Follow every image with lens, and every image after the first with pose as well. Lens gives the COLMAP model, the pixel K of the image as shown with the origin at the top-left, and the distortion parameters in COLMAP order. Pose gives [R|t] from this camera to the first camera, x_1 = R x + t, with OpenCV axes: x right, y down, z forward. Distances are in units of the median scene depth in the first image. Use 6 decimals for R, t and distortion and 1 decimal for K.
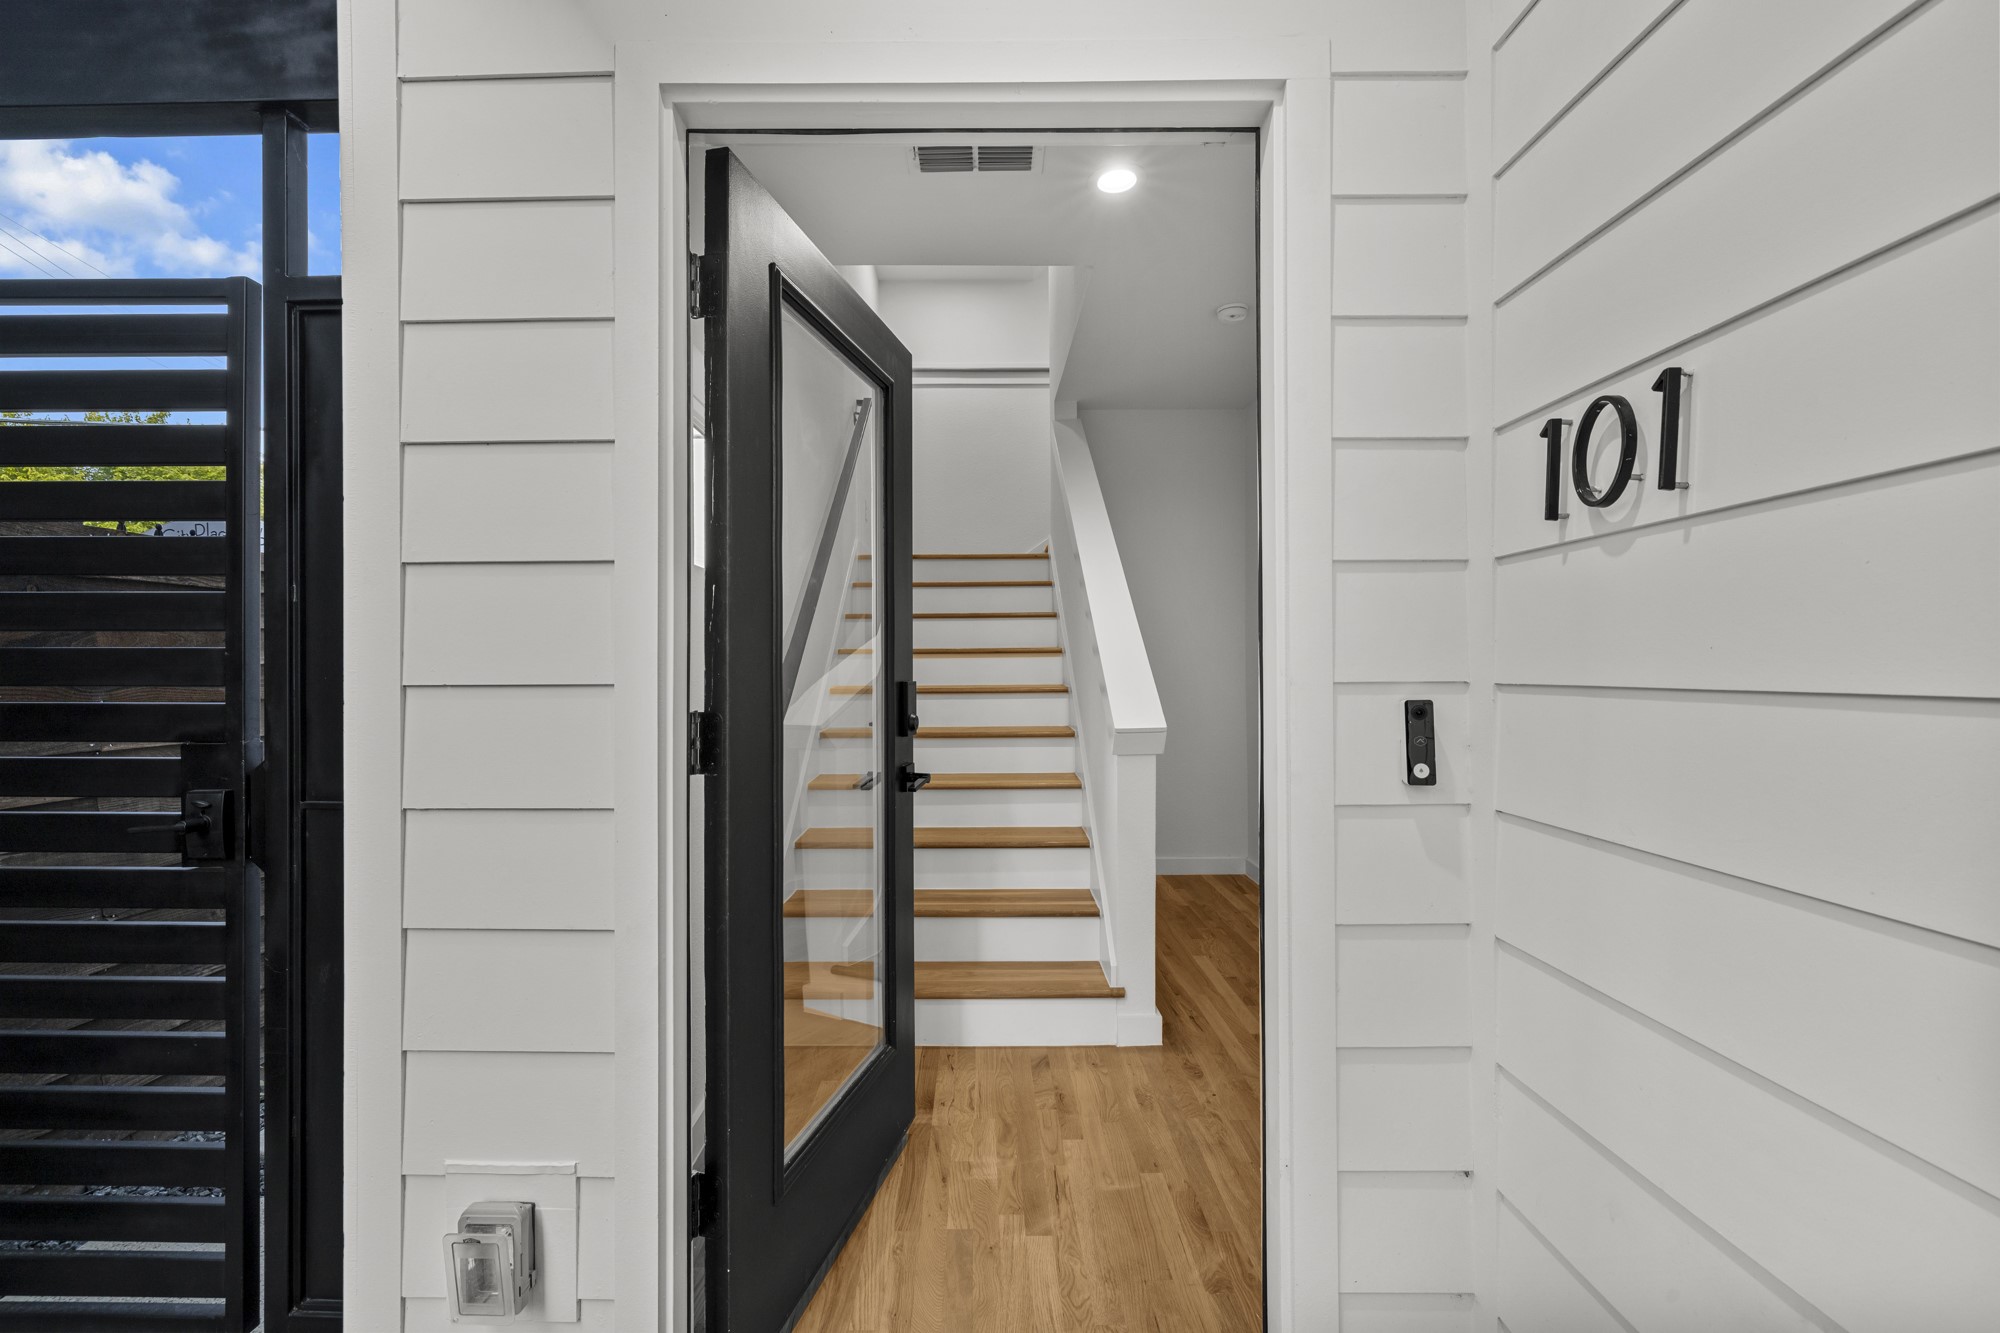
lens RADIAL K [[843.6, 0, 988.9], [0, 843.6, 671.6], [0, 0, 1]] dist [0.001384, -0.000102]
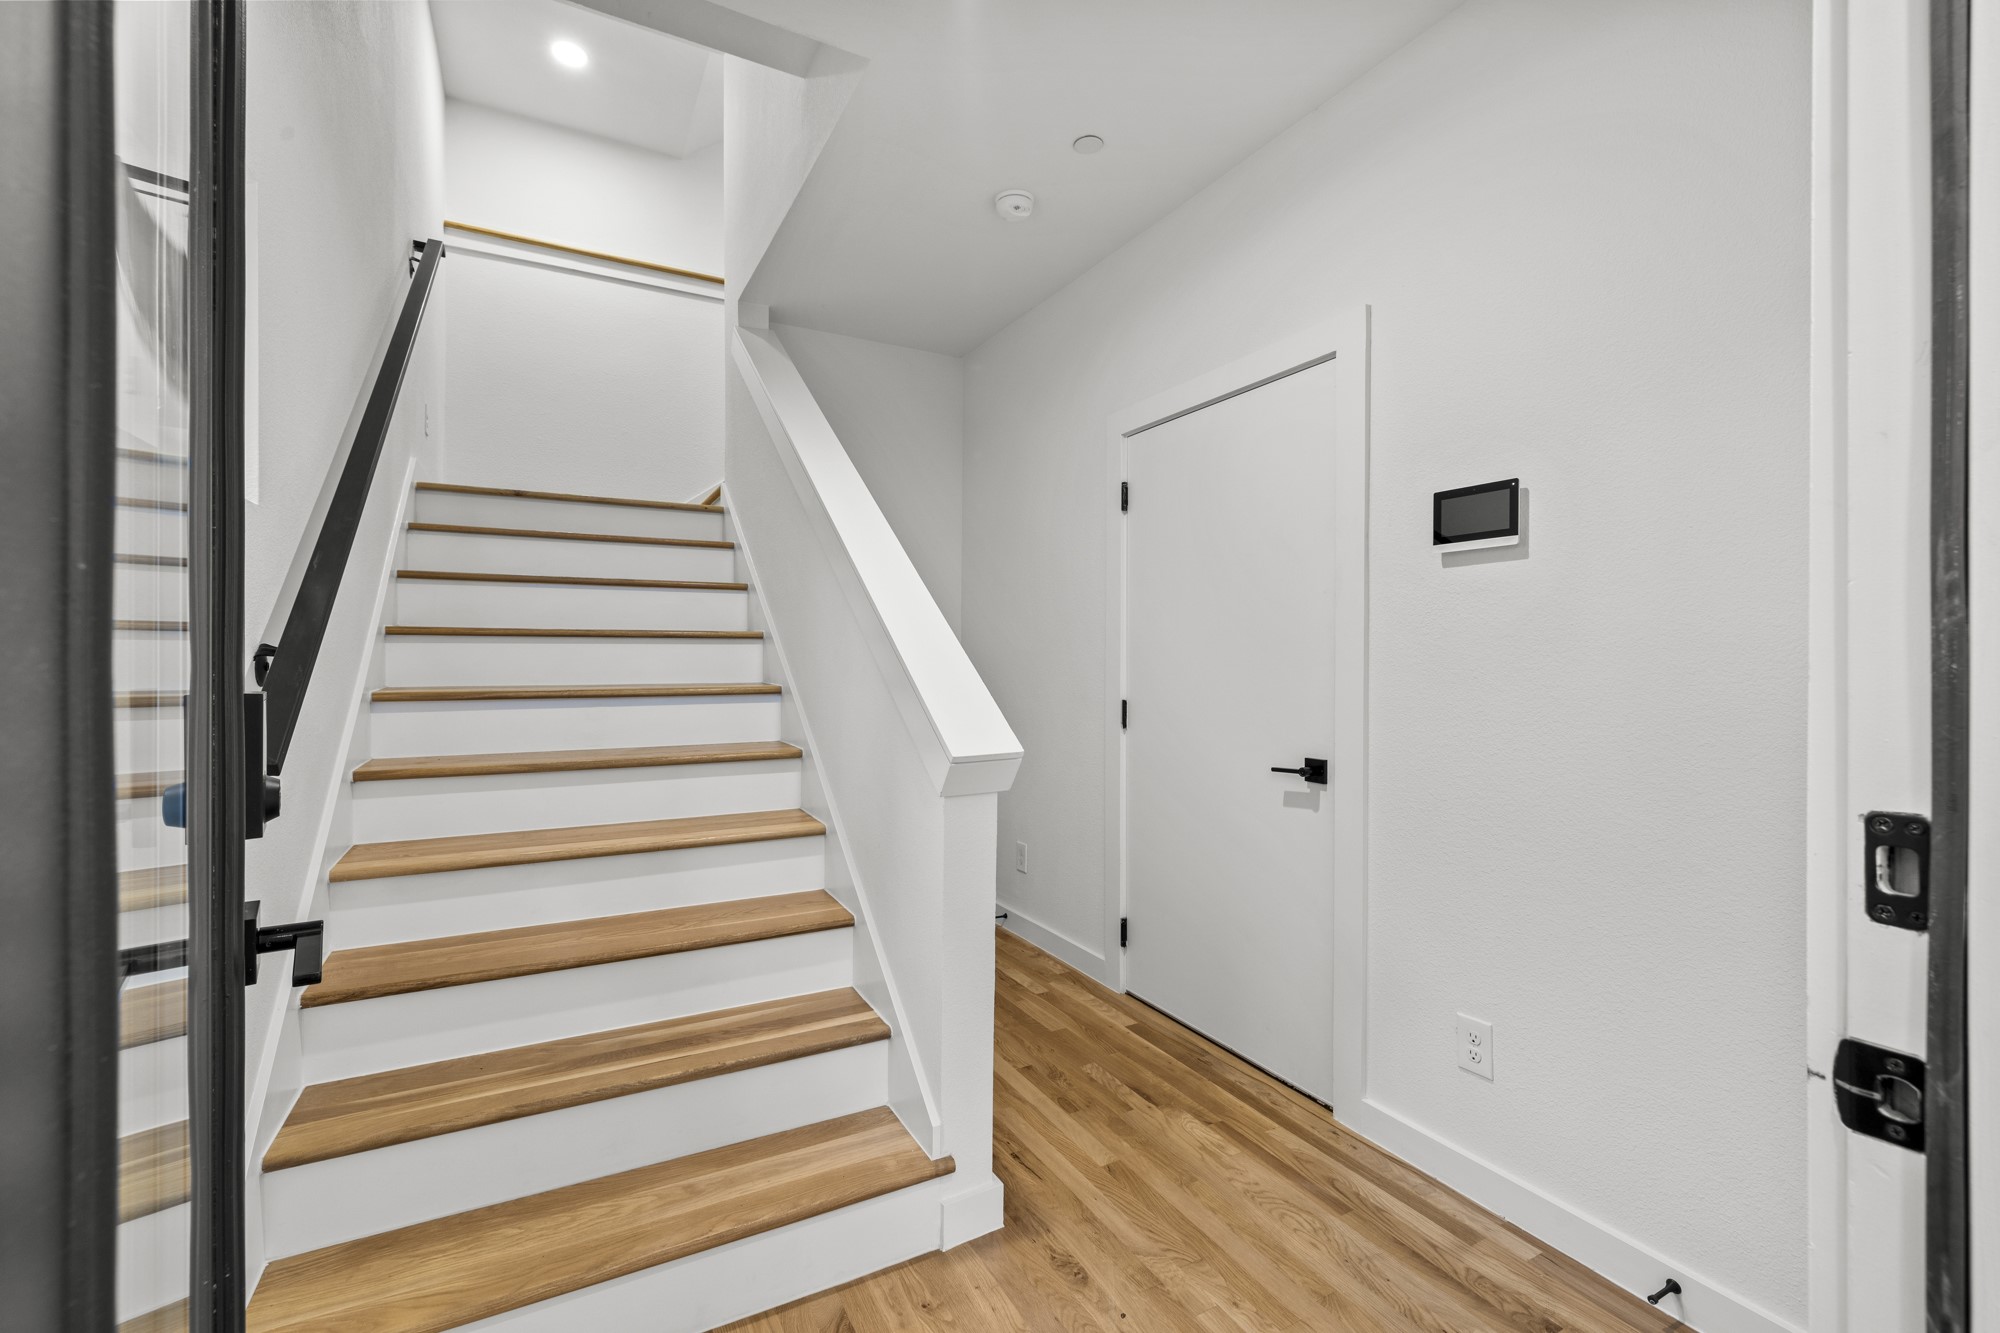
lens RADIAL K [[843.6, 0, 996.2], [0, 843.6, 667.4], [0, 0, 1]] dist [0.001384, -0.000102]
pose [[0.886804, 0.003225, 0.462135, -0.100710], [-0.005106, 0.999983, 0.002819, -0.001861], [-0.462118, -0.004860, 0.886805, 0.377495]]
